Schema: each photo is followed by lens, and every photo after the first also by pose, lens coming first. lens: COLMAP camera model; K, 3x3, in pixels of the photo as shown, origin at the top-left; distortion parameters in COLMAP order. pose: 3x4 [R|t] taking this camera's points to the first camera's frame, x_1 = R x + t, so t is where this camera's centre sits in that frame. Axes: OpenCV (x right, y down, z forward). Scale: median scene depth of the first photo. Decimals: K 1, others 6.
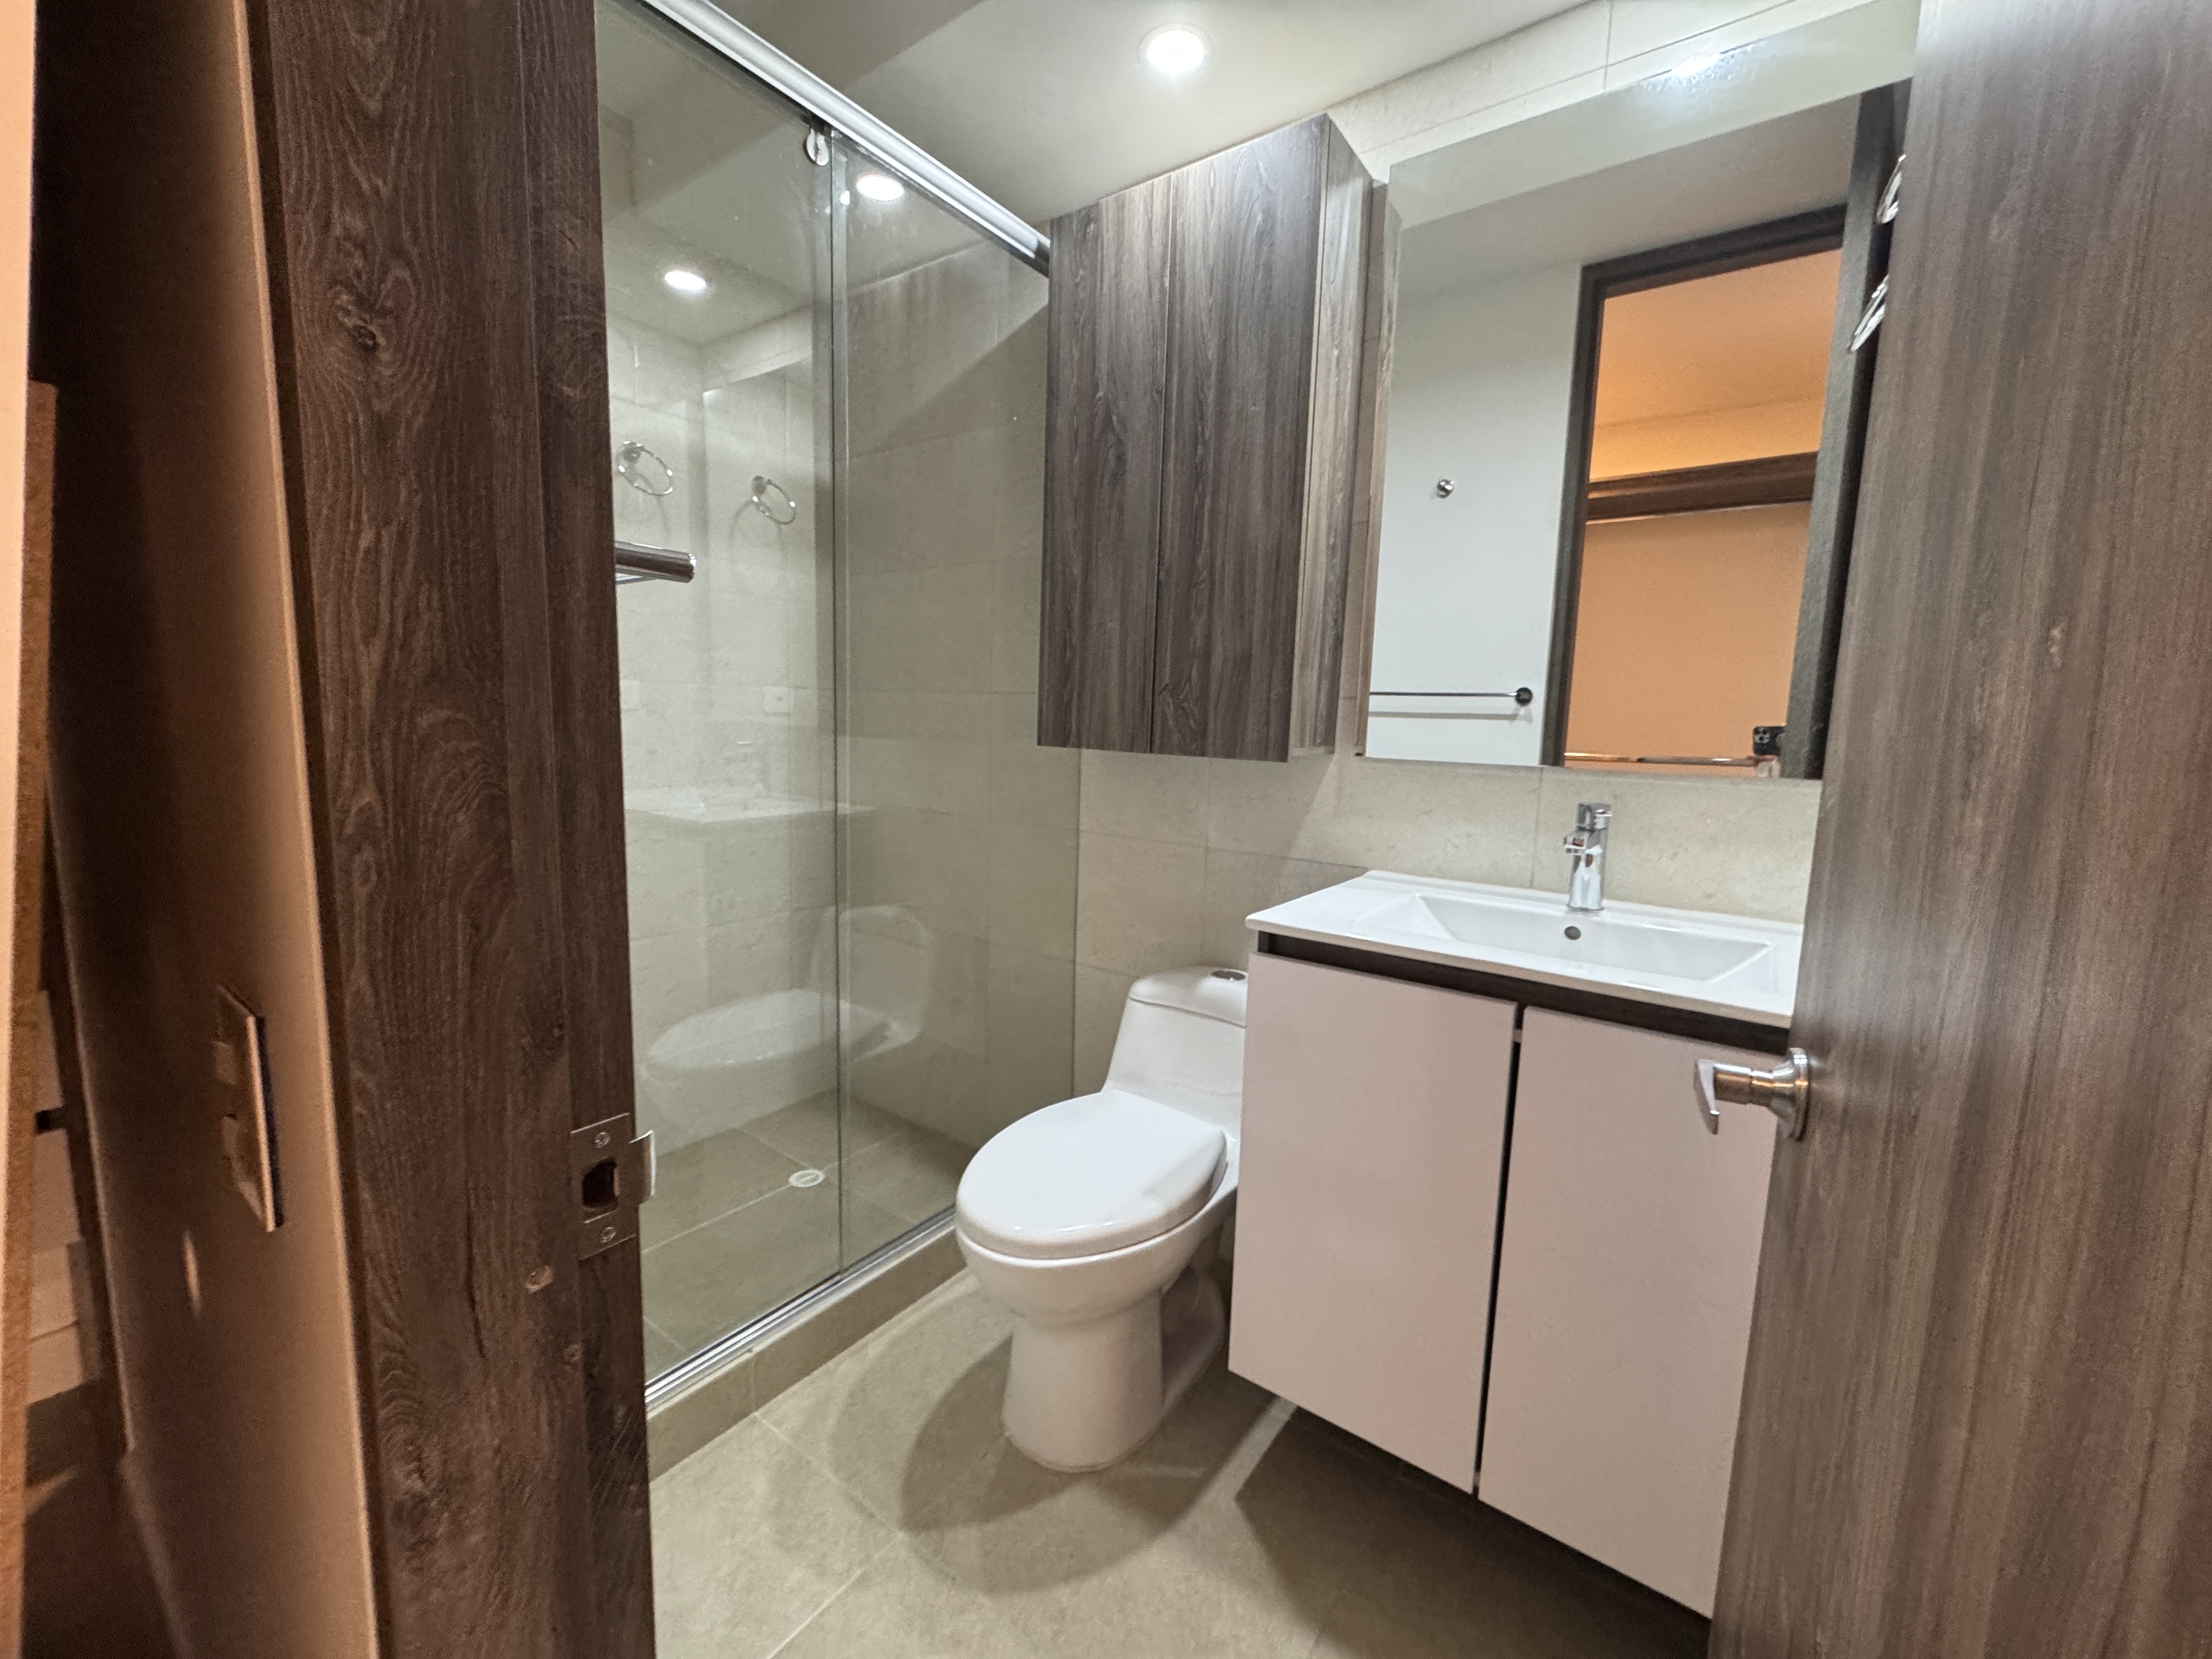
lens RADIAL K [[881.1, 0, 1108.3], [0, 881.1, 824.8], [0, 0, 1]] dist [-0.000815, 0.000104]
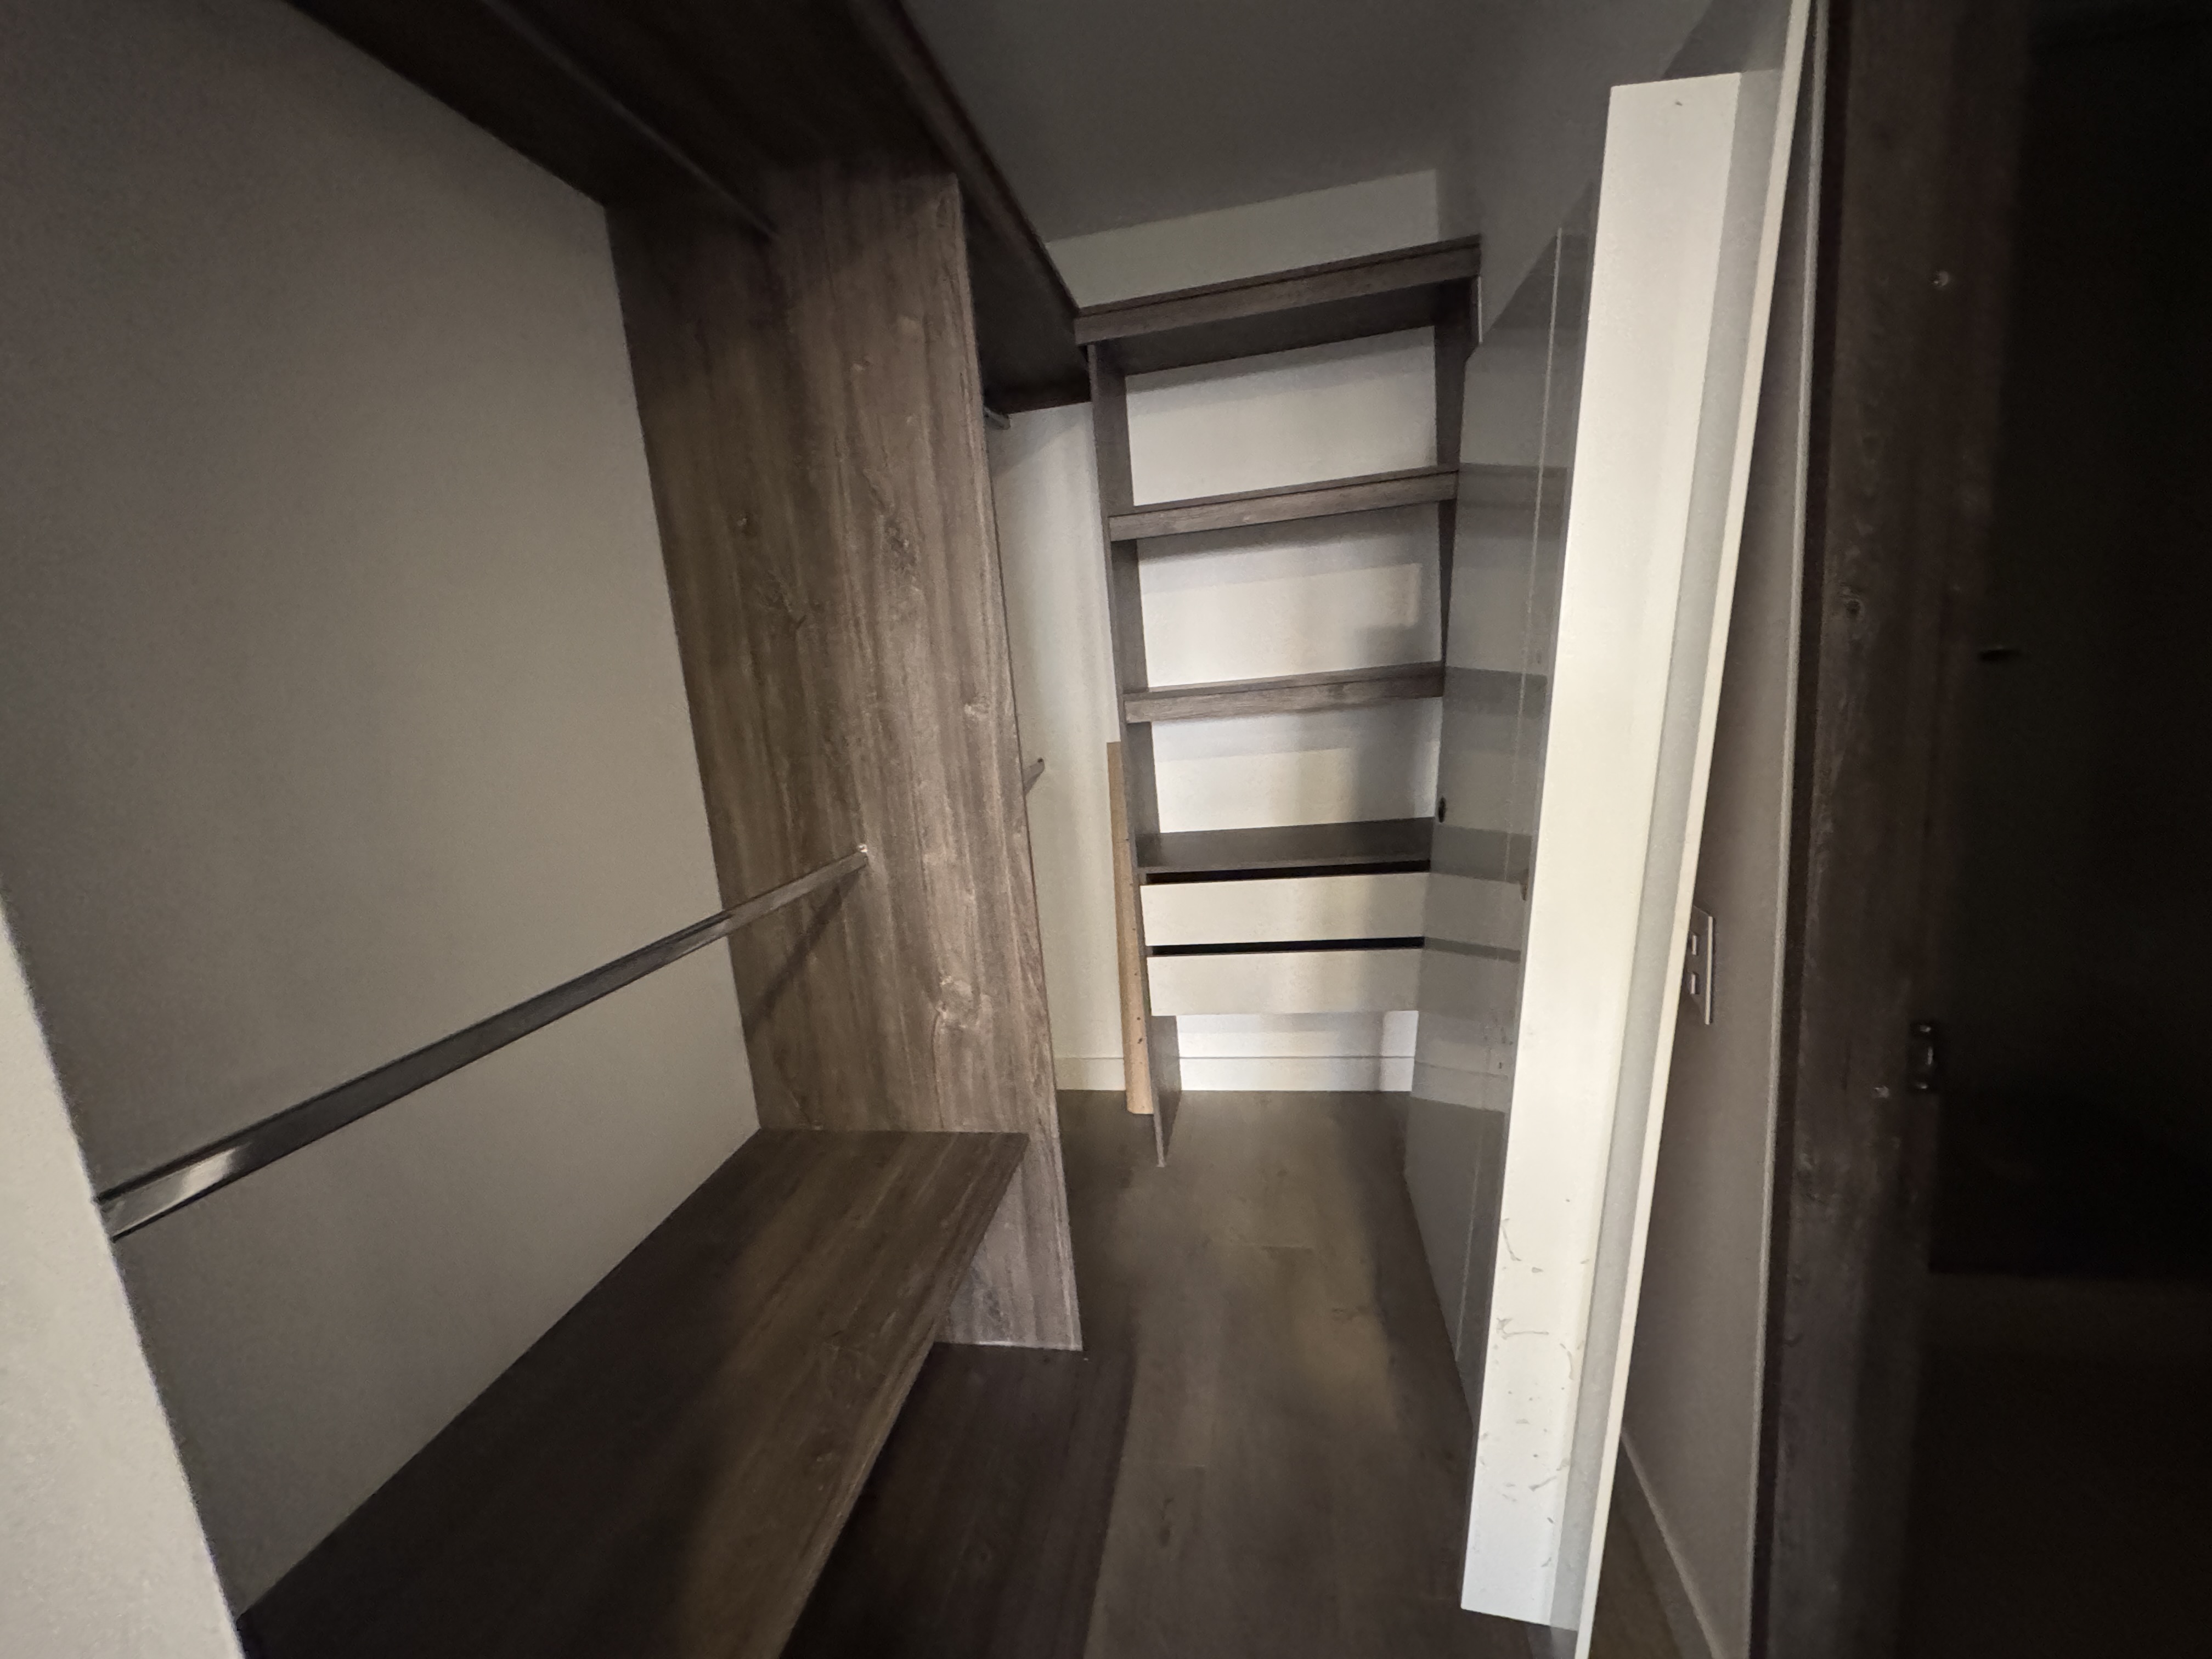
lens RADIAL K [[881.1, 0, 1108.3], [0, 881.1, 824.8], [0, 0, 1]] dist [-0.000815, 0.000104]
pose [[0.427382, 0.090252, -0.899555, 0.258906], [-0.010533, 0.995434, 0.094867, -0.190044], [0.904010, -0.031069, 0.426382, -1.241178]]
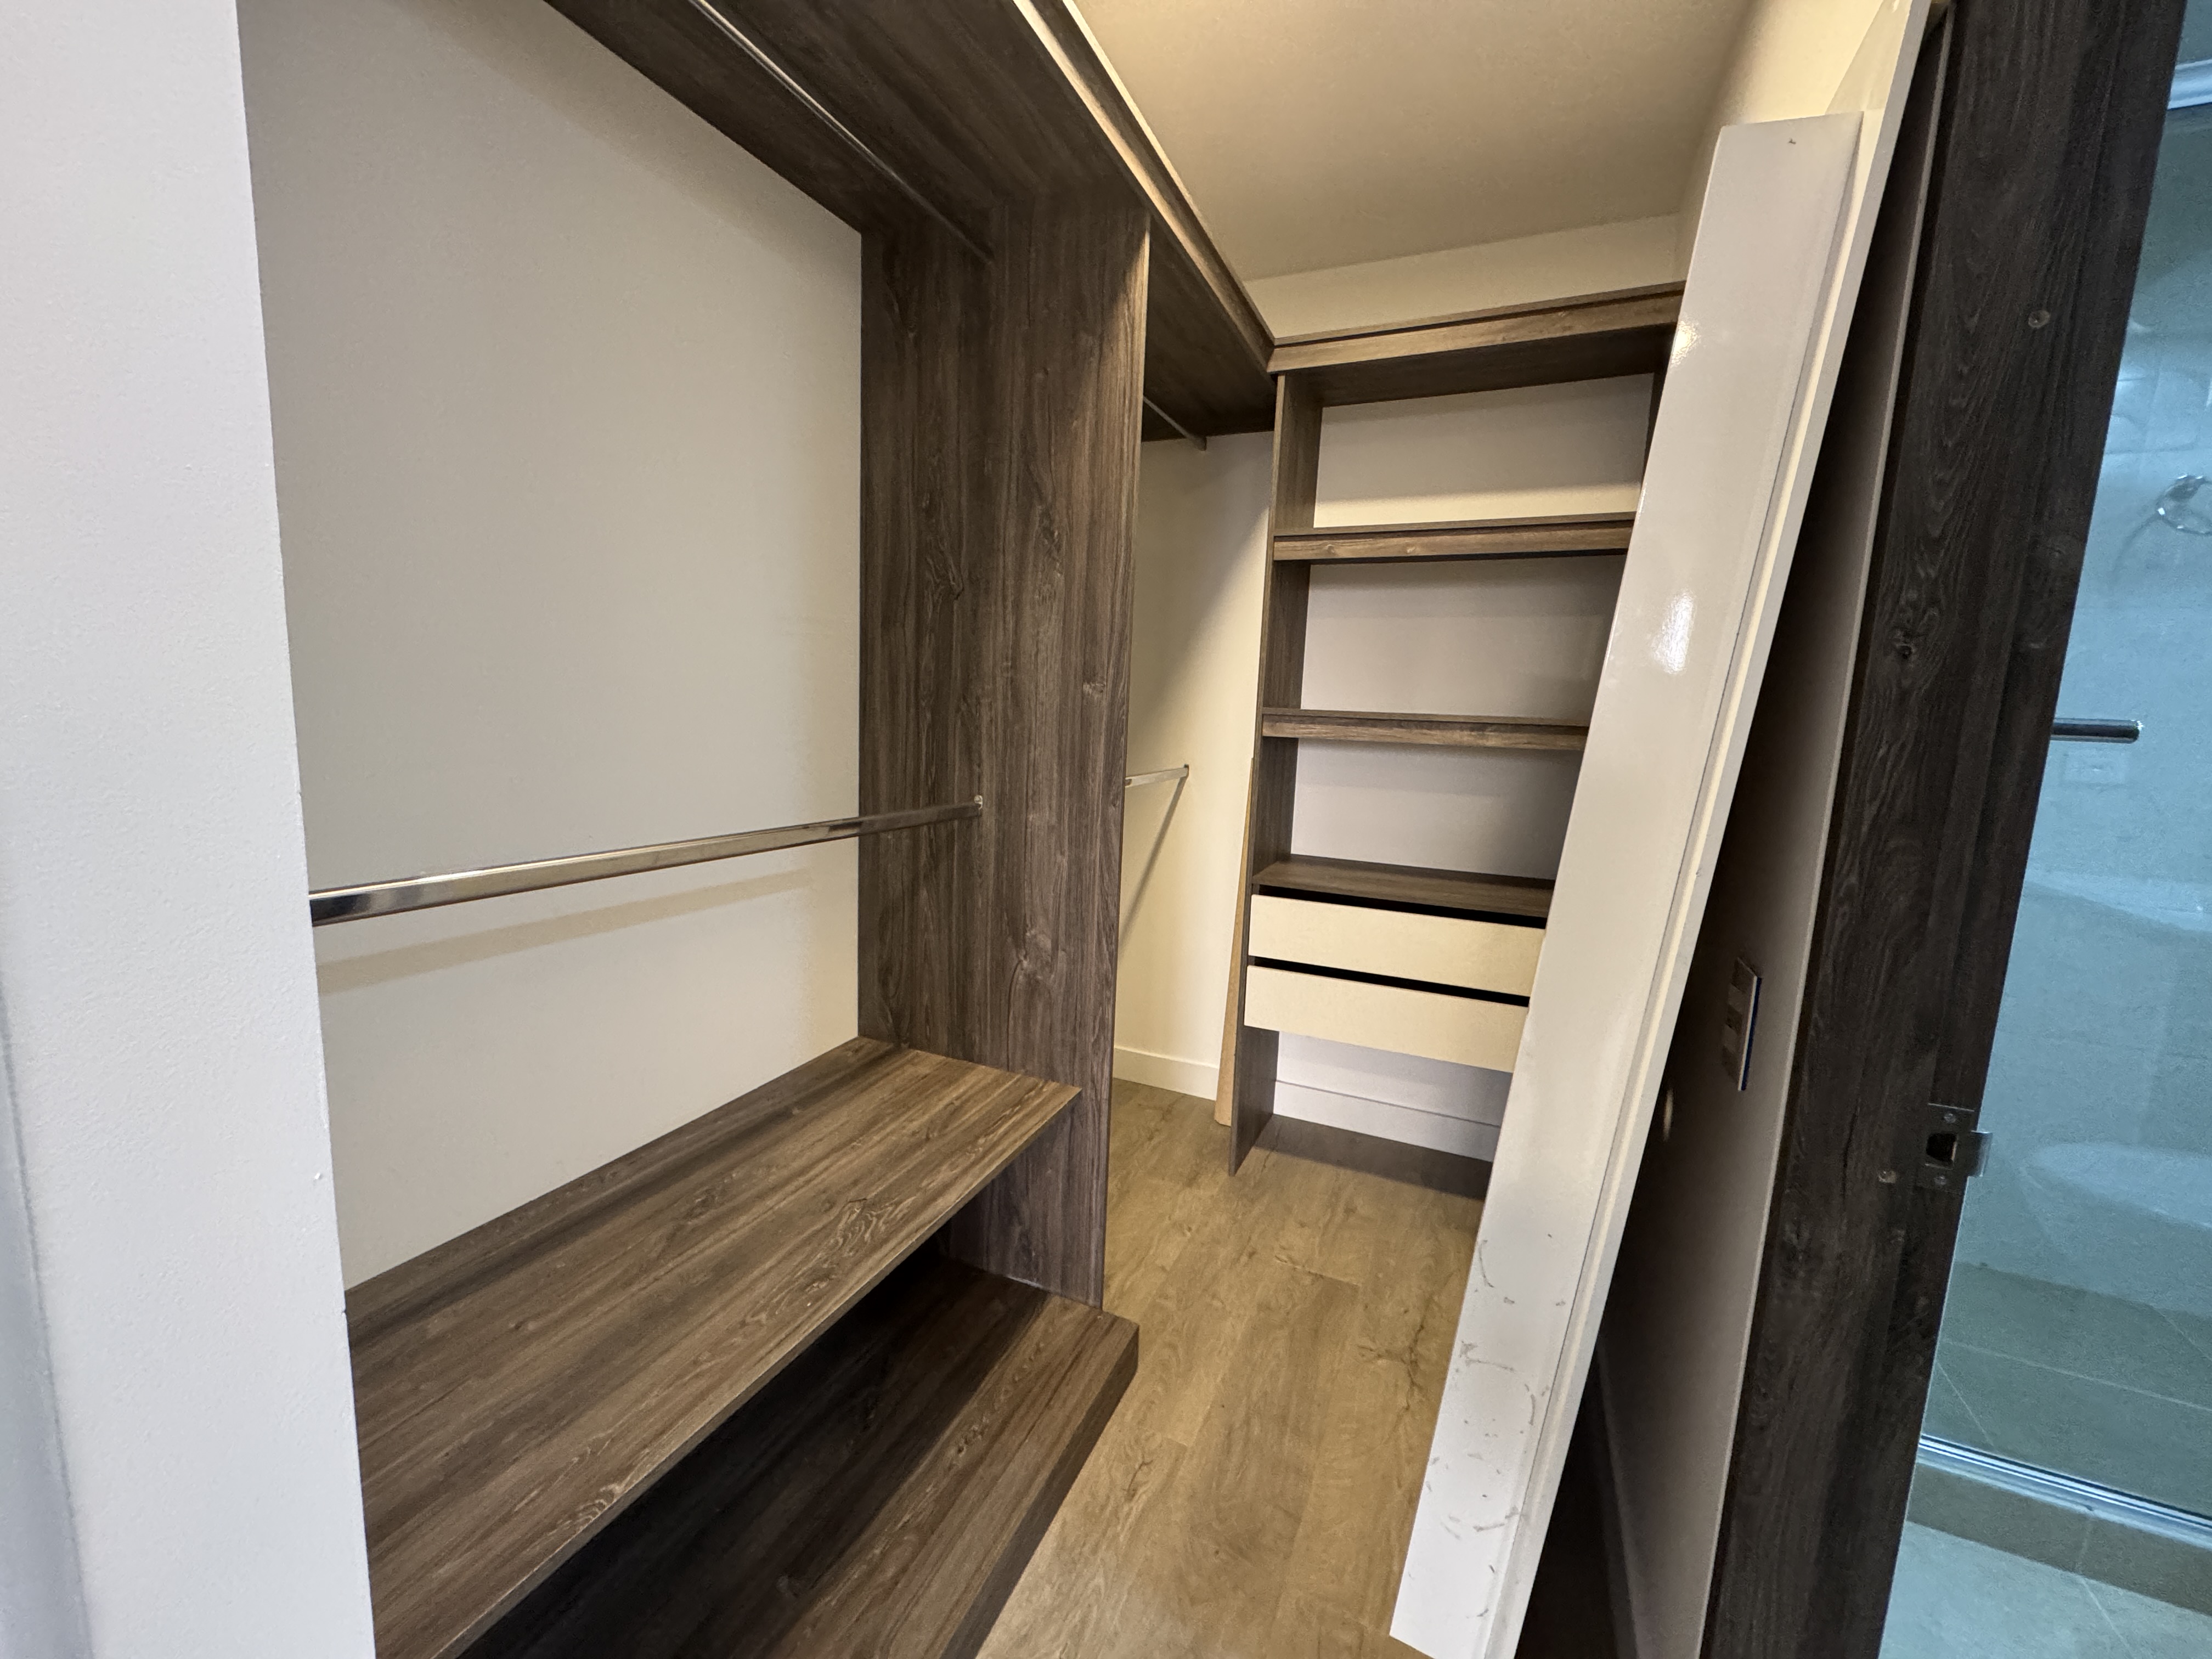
lens RADIAL K [[881.1, 0, 1108.3], [0, 881.1, 824.8], [0, 0, 1]] dist [-0.000815, 0.000104]
pose [[0.211134, 0.111499, -0.971077, 0.622330], [-0.154838, 0.984744, 0.079403, -0.044831], [0.965115, 0.133595, 0.225177, -0.940868]]
